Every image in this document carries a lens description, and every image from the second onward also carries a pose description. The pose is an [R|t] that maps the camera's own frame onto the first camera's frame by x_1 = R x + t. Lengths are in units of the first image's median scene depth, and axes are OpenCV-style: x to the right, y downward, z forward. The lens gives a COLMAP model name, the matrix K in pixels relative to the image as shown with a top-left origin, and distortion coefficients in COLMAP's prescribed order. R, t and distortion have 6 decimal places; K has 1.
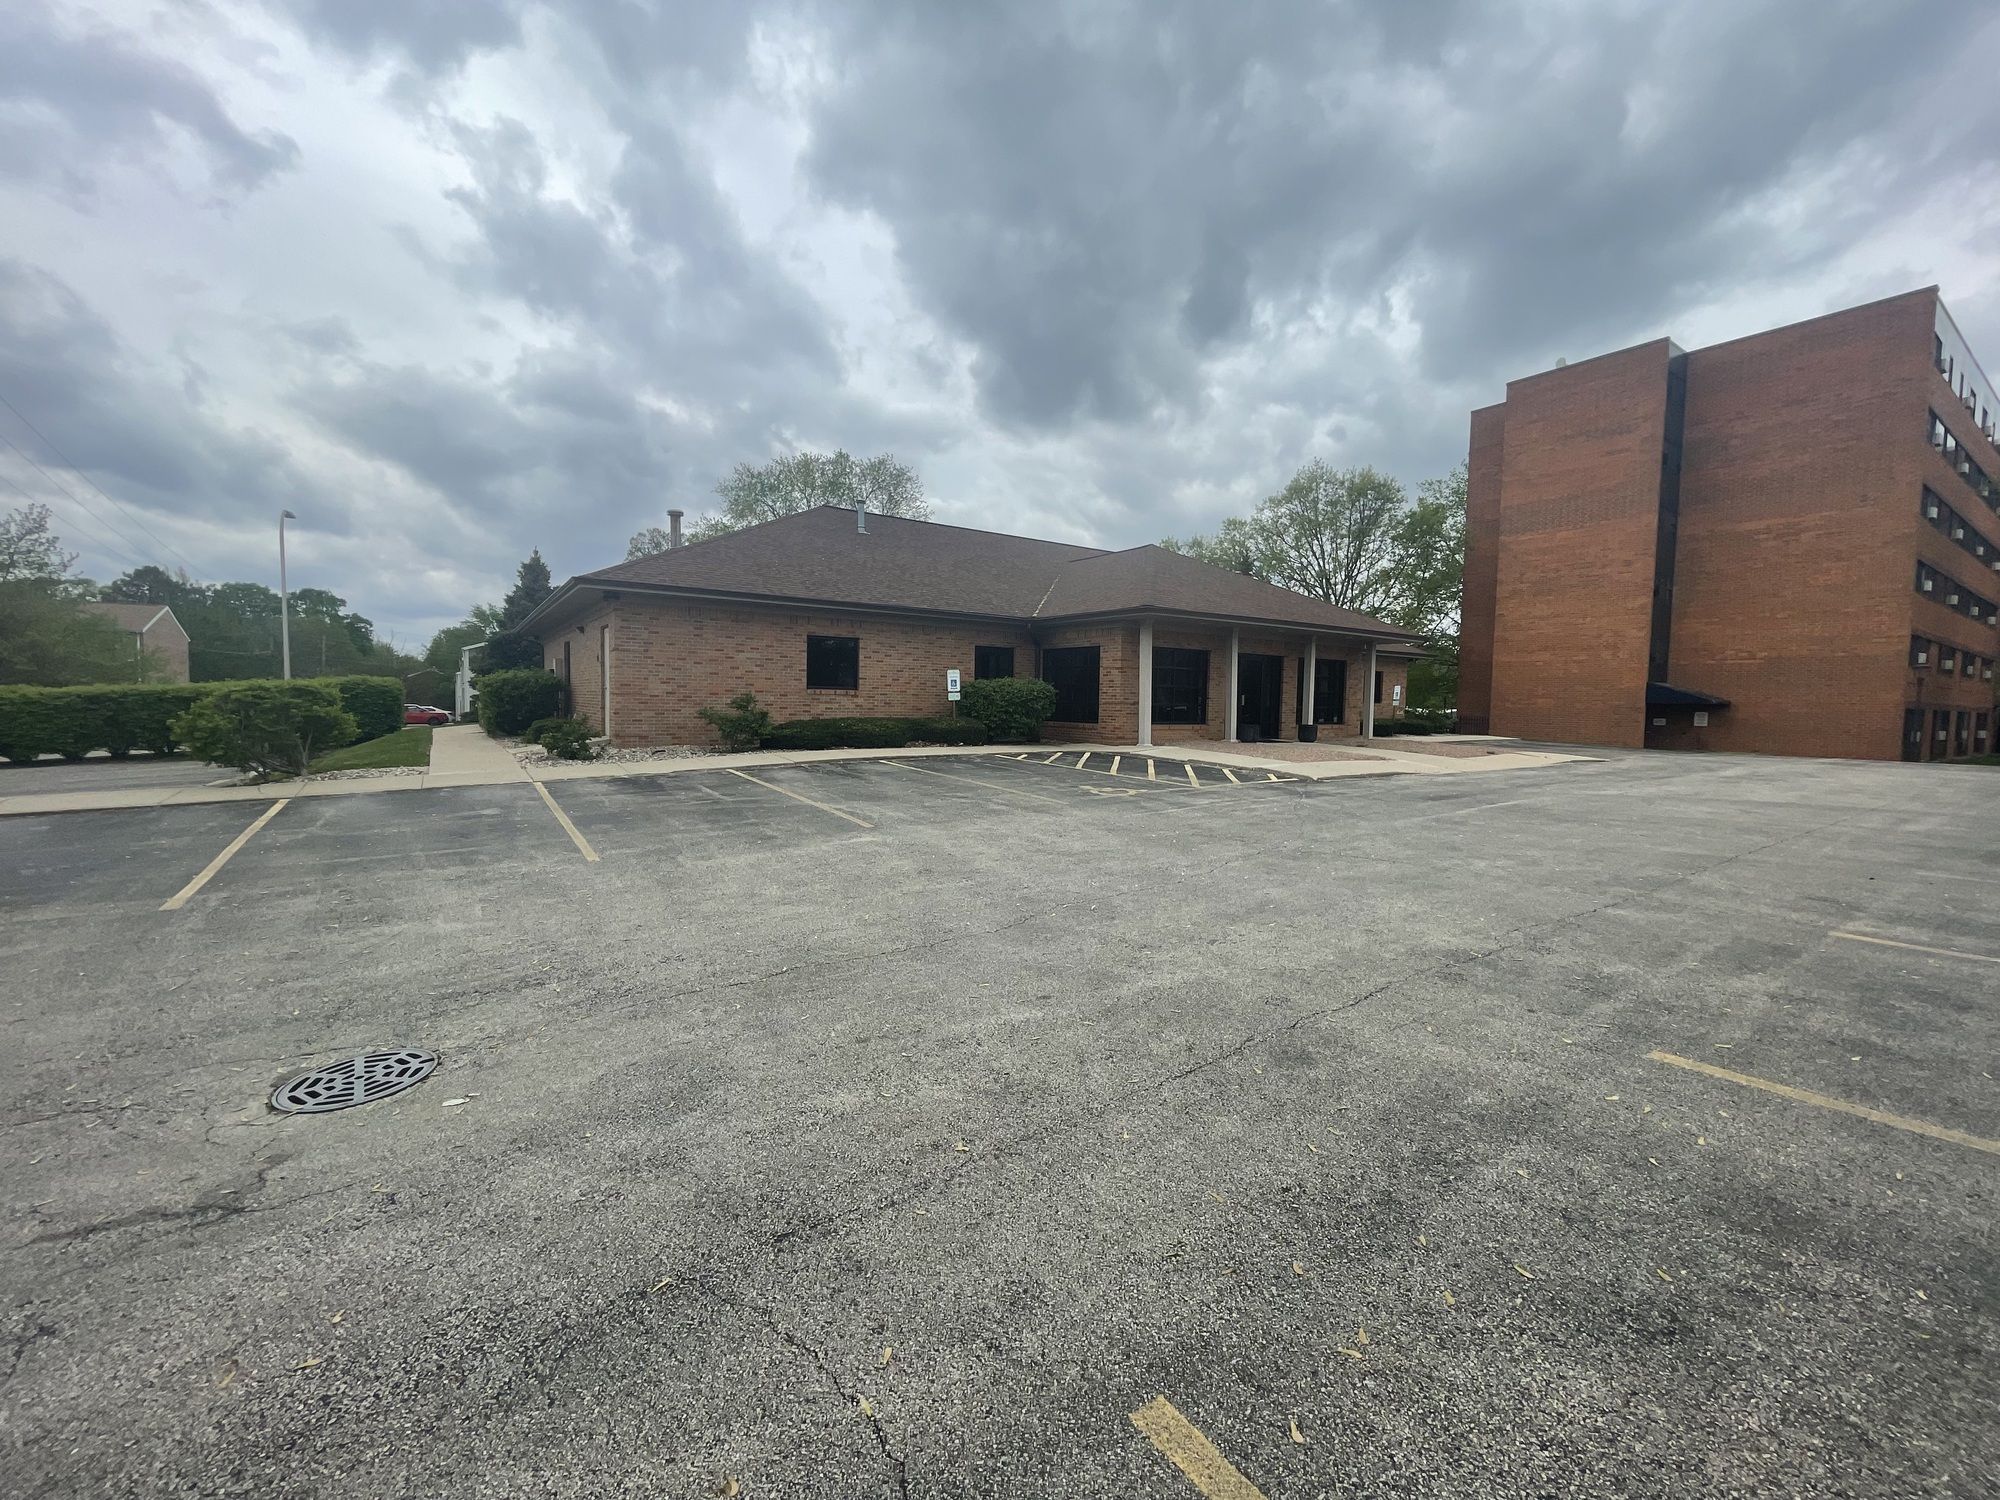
lens RADIAL K [[806.1, 0, 1000.6], [0, 806.1, 744.5], [0, 0, 1]] dist [-0.011600, -0.000381]
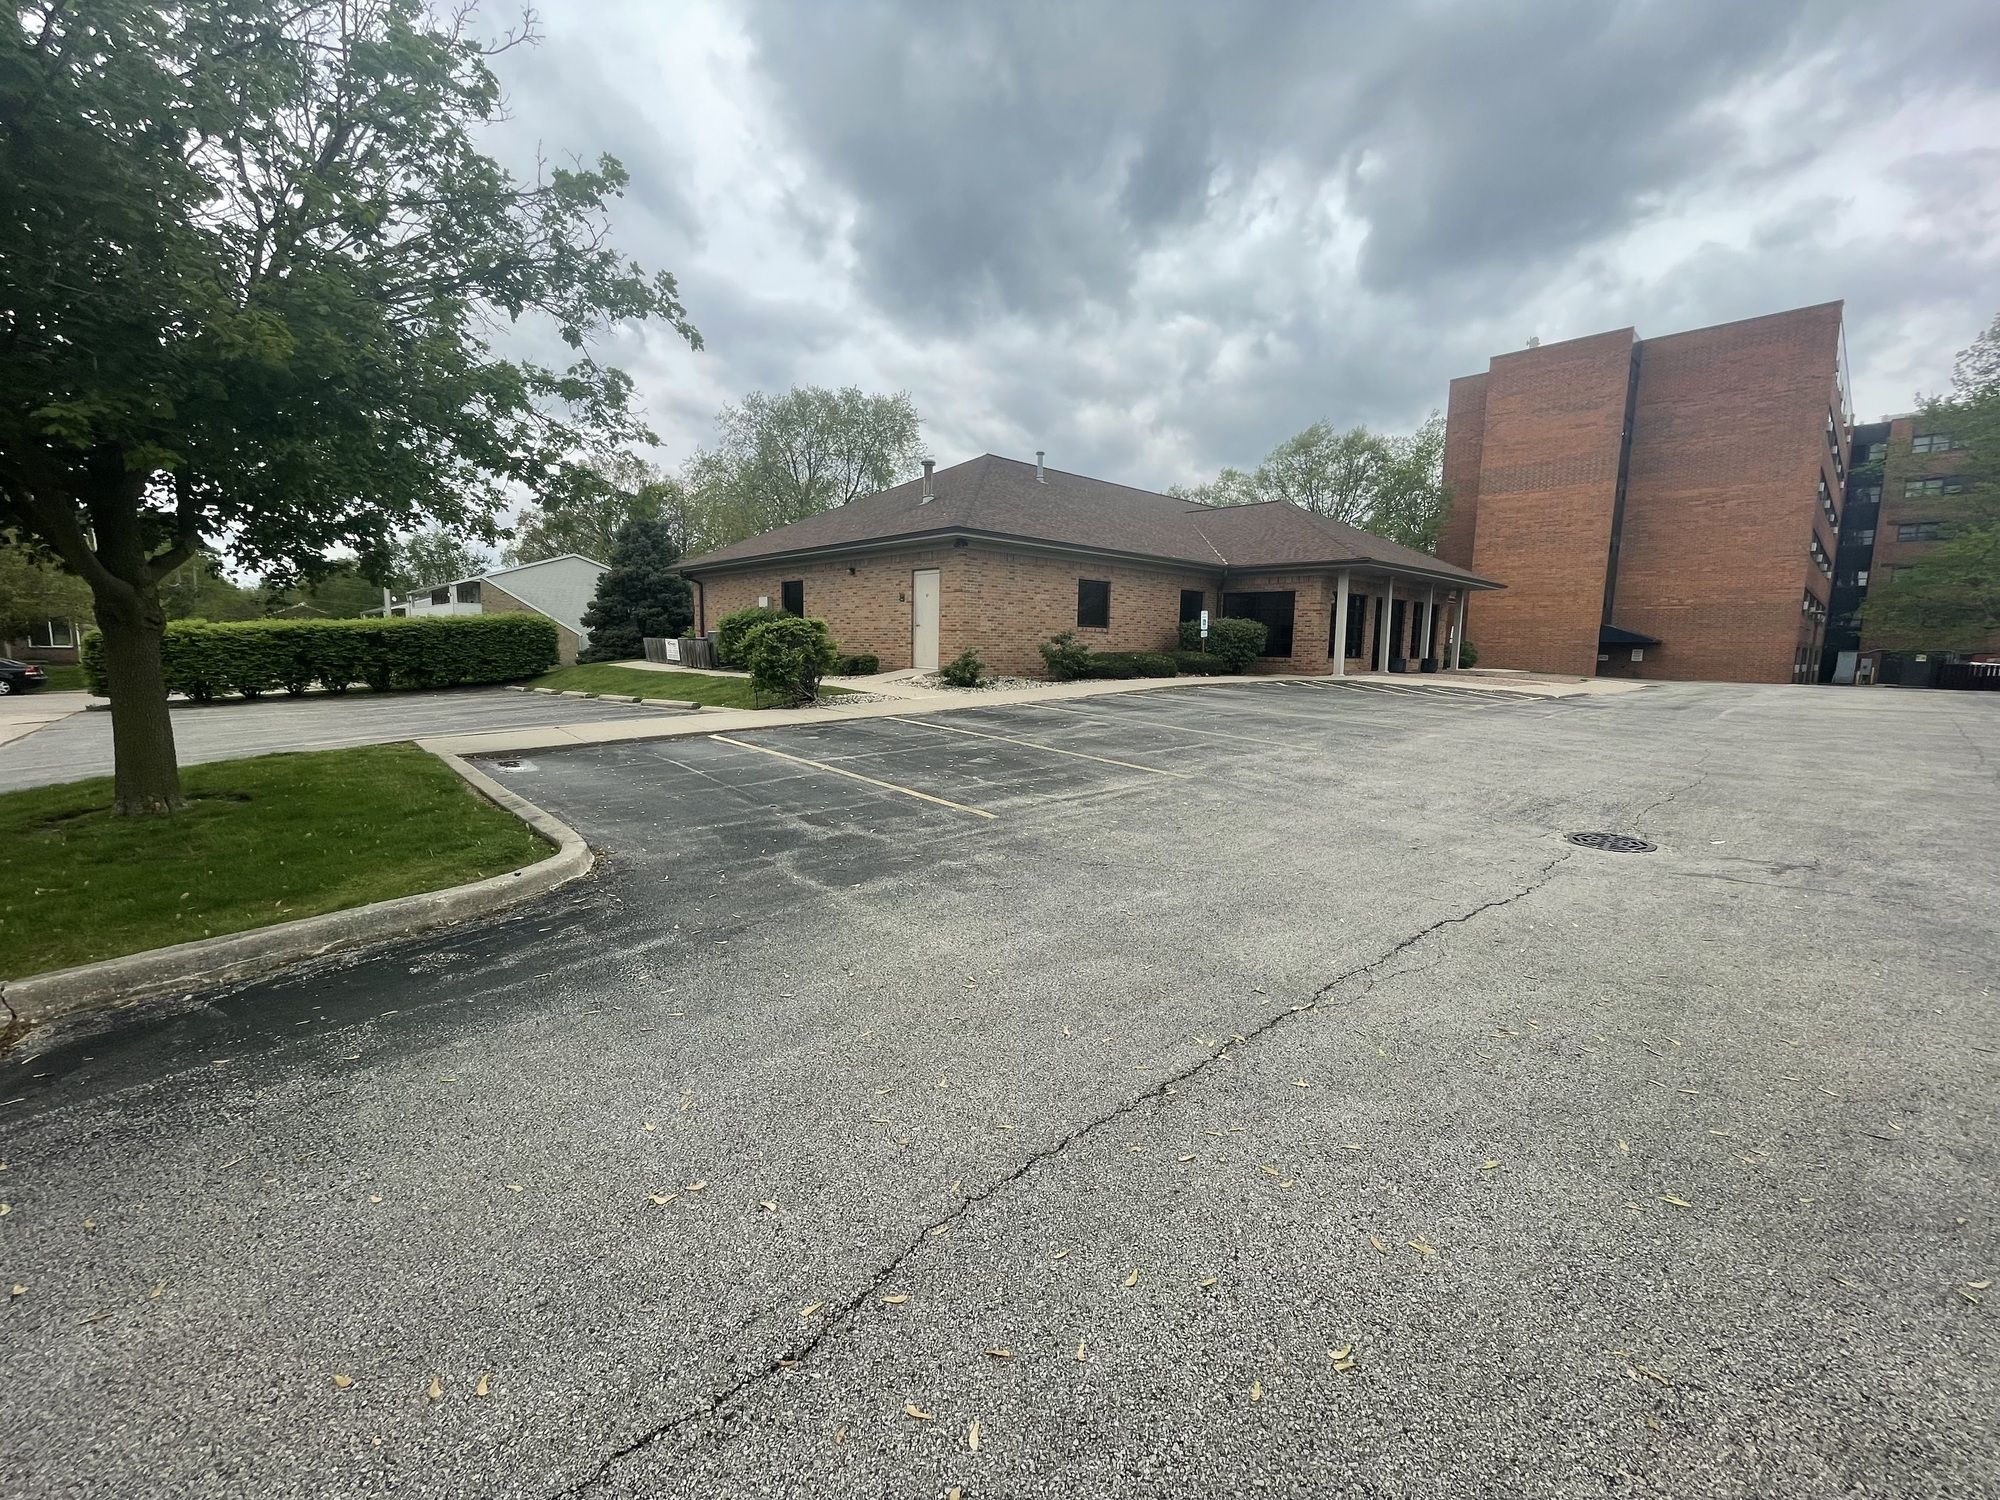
lens RADIAL K [[806.1, 0, 1000.0], [0, 806.1, 748.7], [0, 0, 1]] dist [-0.011600, -0.000381]
pose [[0.988045, -0.020244, 0.152832, -0.291181], [0.008003, 0.996740, 0.080287, 0.005478], [-0.153959, -0.078104, 0.984985, -0.062759]]
